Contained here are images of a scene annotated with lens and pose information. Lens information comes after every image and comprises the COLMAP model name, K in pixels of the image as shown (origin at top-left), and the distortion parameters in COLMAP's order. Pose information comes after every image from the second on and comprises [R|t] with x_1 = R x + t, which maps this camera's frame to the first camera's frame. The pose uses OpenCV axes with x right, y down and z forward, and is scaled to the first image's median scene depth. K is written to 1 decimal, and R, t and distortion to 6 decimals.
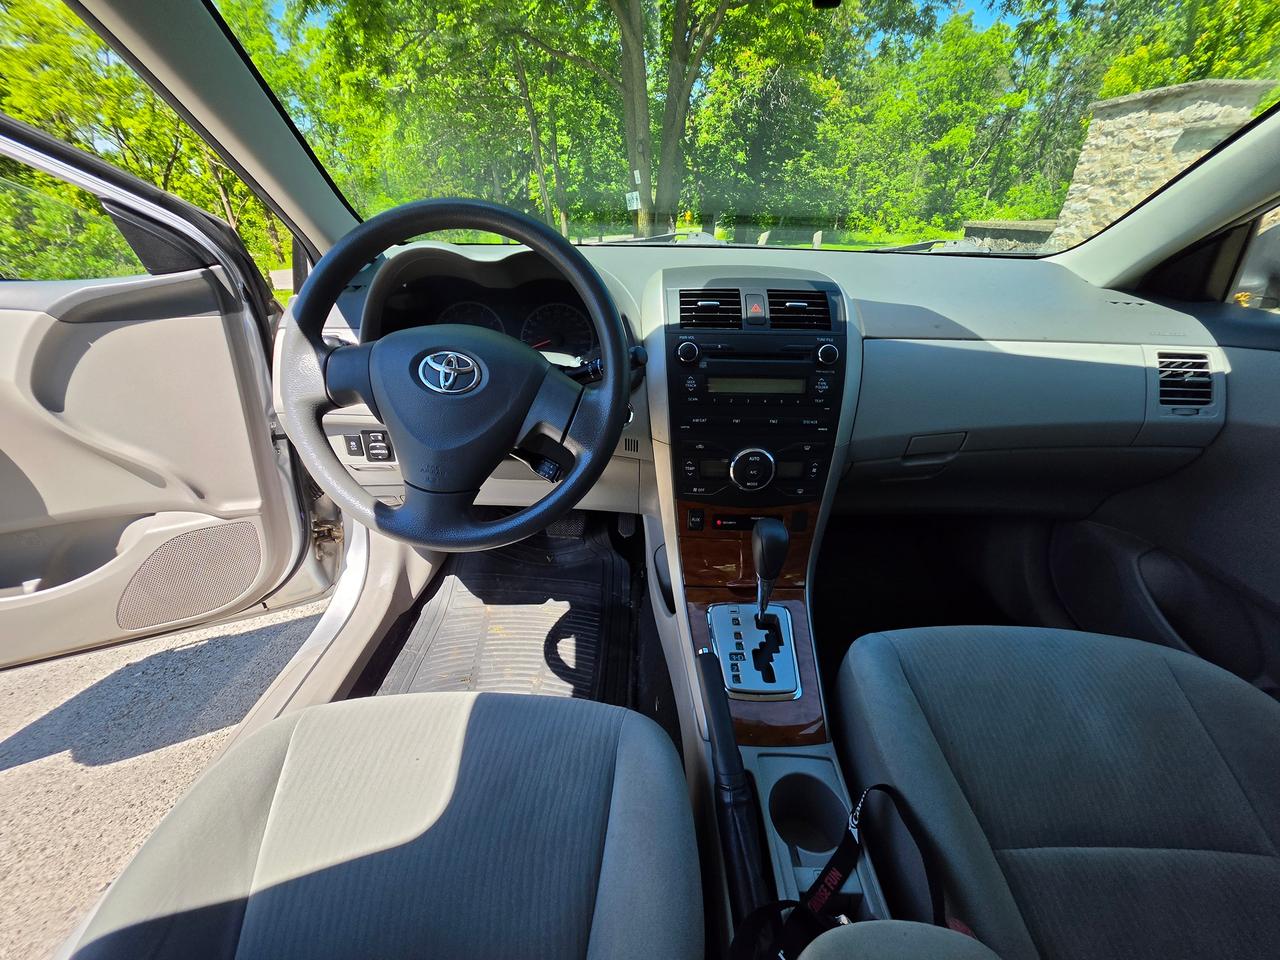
lens RADIAL K [[518.8, 0, 641.0], [0, 518.8, 475.0], [0, 0, 1]] dist [-0.003220, 0.002210]
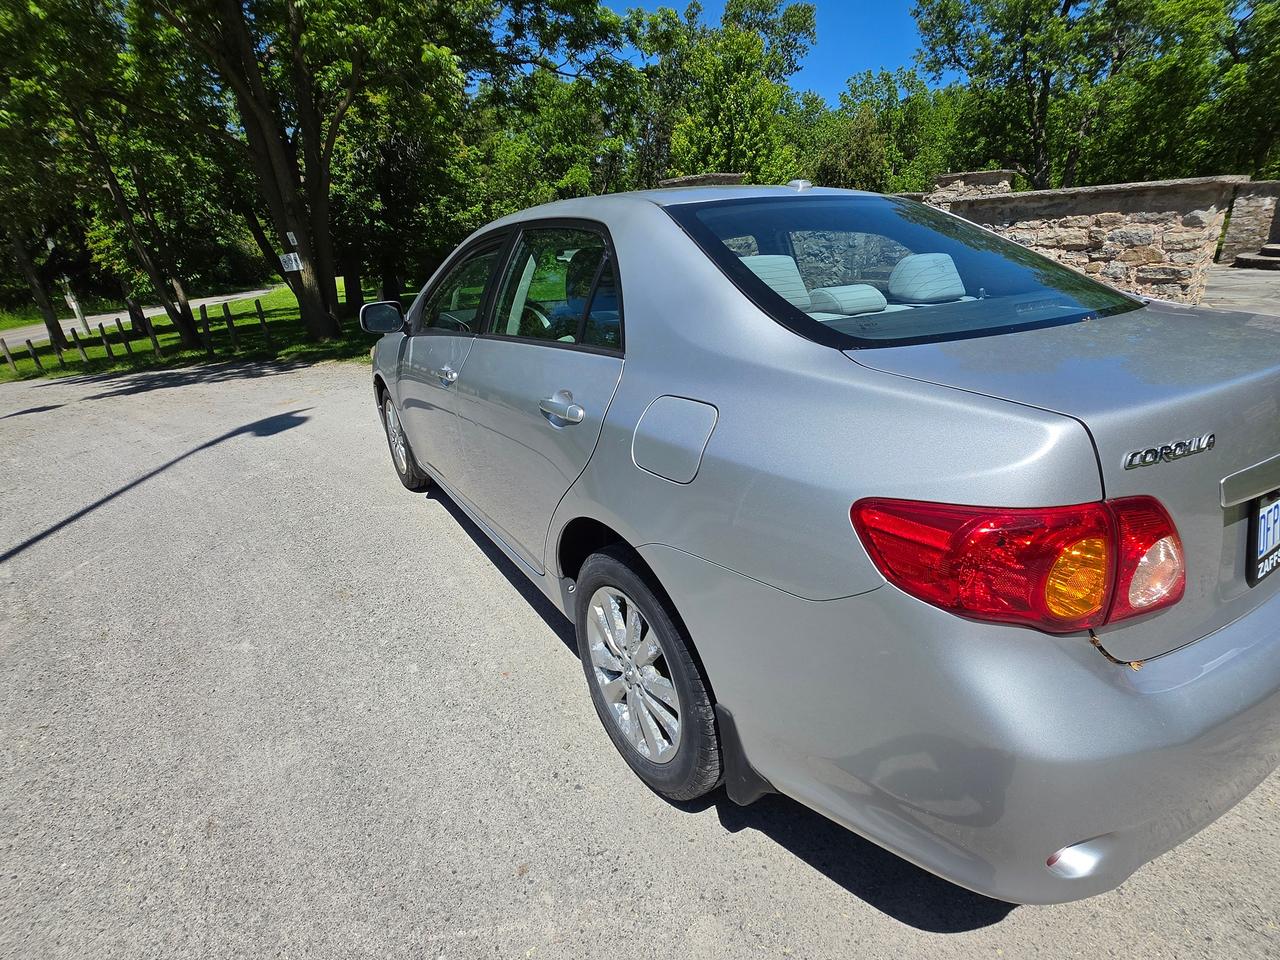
lens RADIAL K [[658.4, 0, 634.7], [0, 658.4, 480.6], [0, 0, 1]] dist [-0.002143, 0.000398]
pose [[0.848808, -0.233230, 0.474478, -0.120705], [0.293105, 0.954488, -0.055165, 0.076024], [-0.440018, 0.185896, 0.878537, -0.198981]]
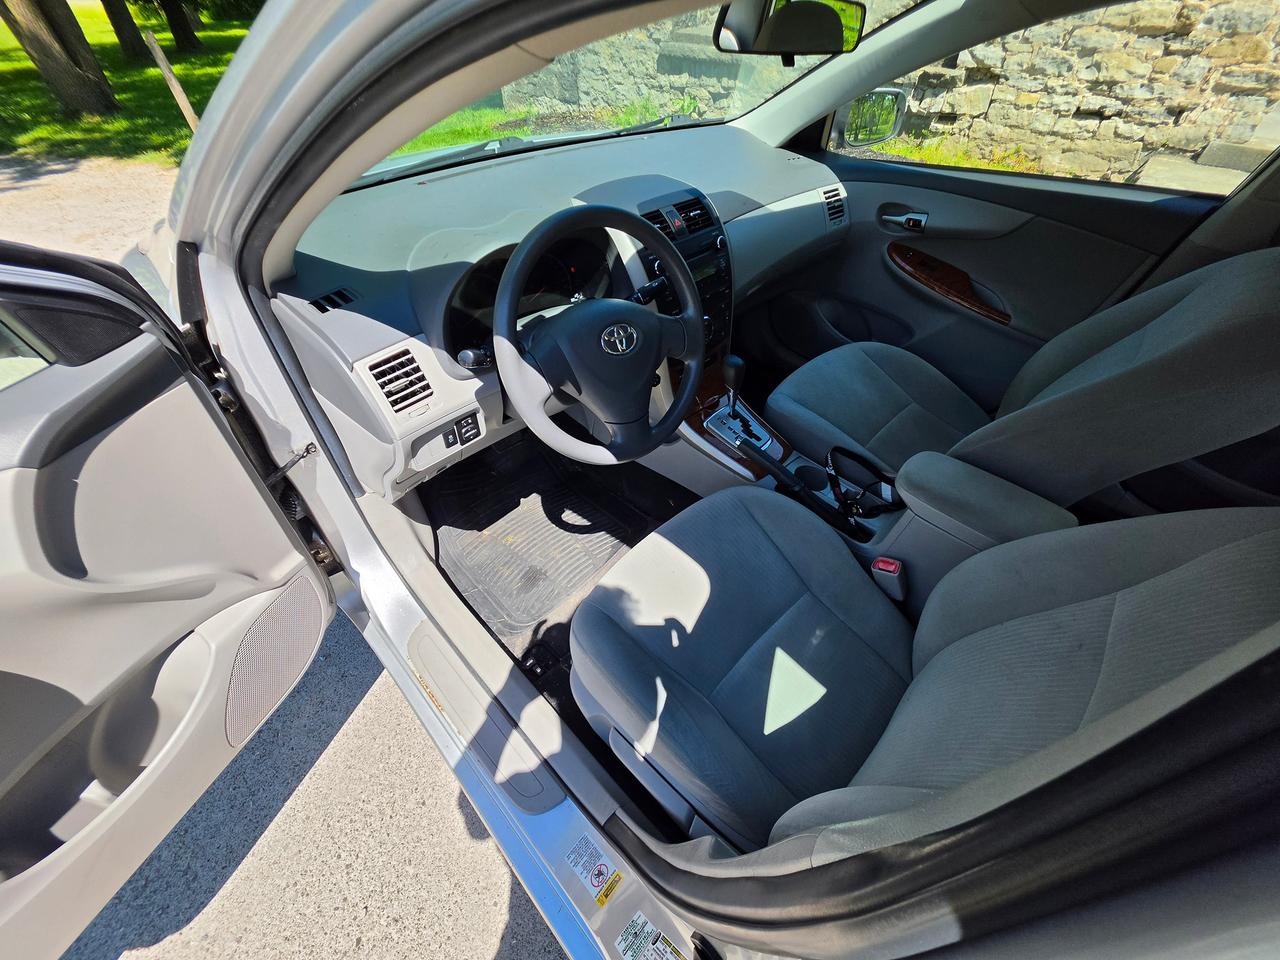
lens RADIAL K [[518.8, 0, 639.0], [0, 518.8, 476.7], [0, 0, 1]] dist [-0.003220, 0.002210]
pose [[0.703192, -0.498751, 0.506724, -0.056803], [0.321913, 0.858793, 0.398555, -0.019368], [-0.633951, -0.117140, 0.764451, -0.007504]]
